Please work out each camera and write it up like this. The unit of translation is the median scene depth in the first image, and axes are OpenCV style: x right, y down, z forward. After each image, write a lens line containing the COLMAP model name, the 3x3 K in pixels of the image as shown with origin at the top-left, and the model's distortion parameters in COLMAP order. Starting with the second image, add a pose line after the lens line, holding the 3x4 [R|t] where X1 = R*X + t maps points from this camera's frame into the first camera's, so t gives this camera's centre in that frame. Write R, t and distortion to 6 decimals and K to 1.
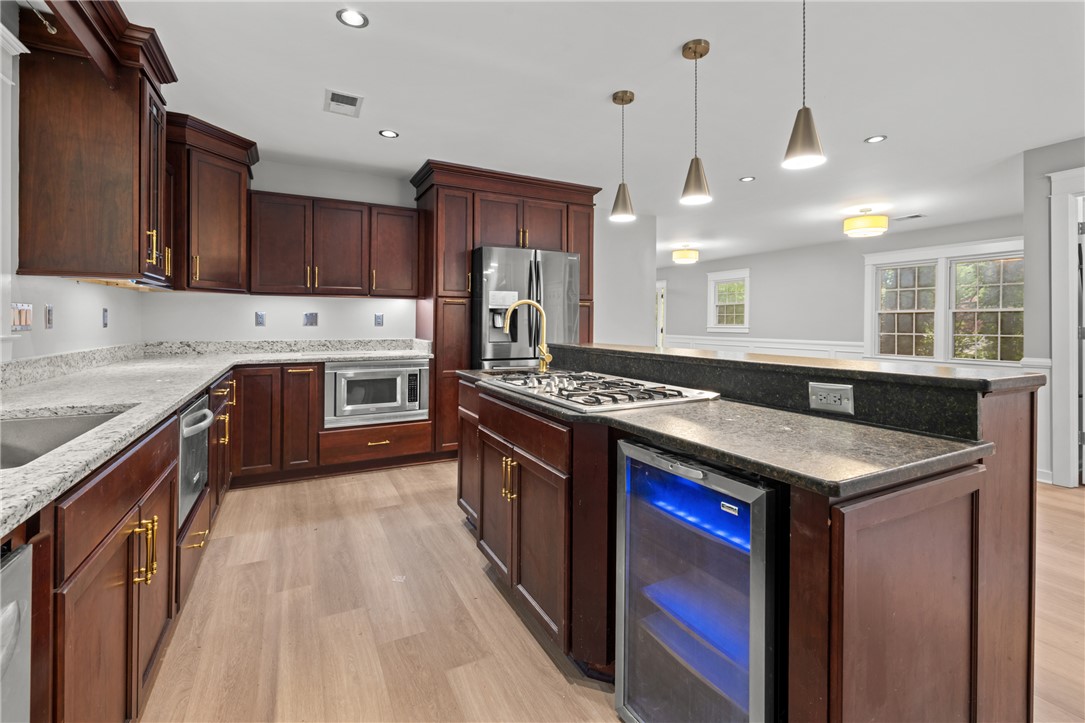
lens RADIAL K [[462.0, 0, 541.9], [0, 462.0, 320.4], [0, 0, 1]] dist [0.003108, 0.000149]
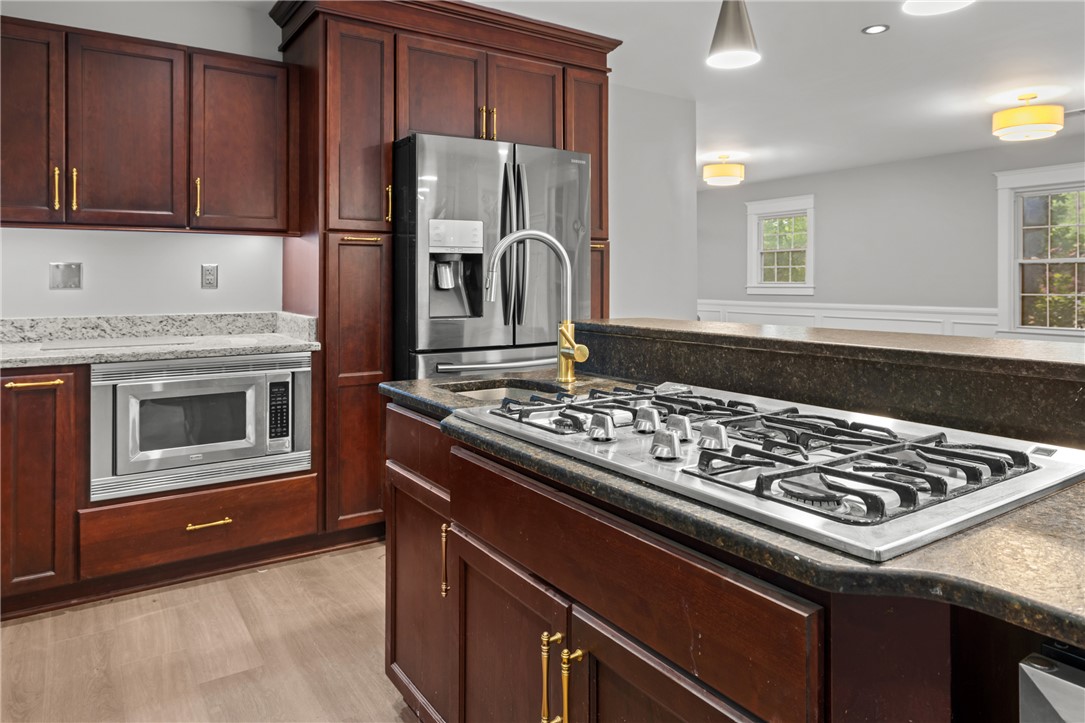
lens RADIAL K [[686.8, 0, 543.3], [0, 686.8, 279.5], [0, 0, 1]] dist [-0.003586, -0.000027]
pose [[0.994353, -0.005831, 0.105962, -0.074129], [0.005654, 0.999982, 0.001971, 0.003334], [-0.105972, -0.001361, 0.994368, 0.233755]]
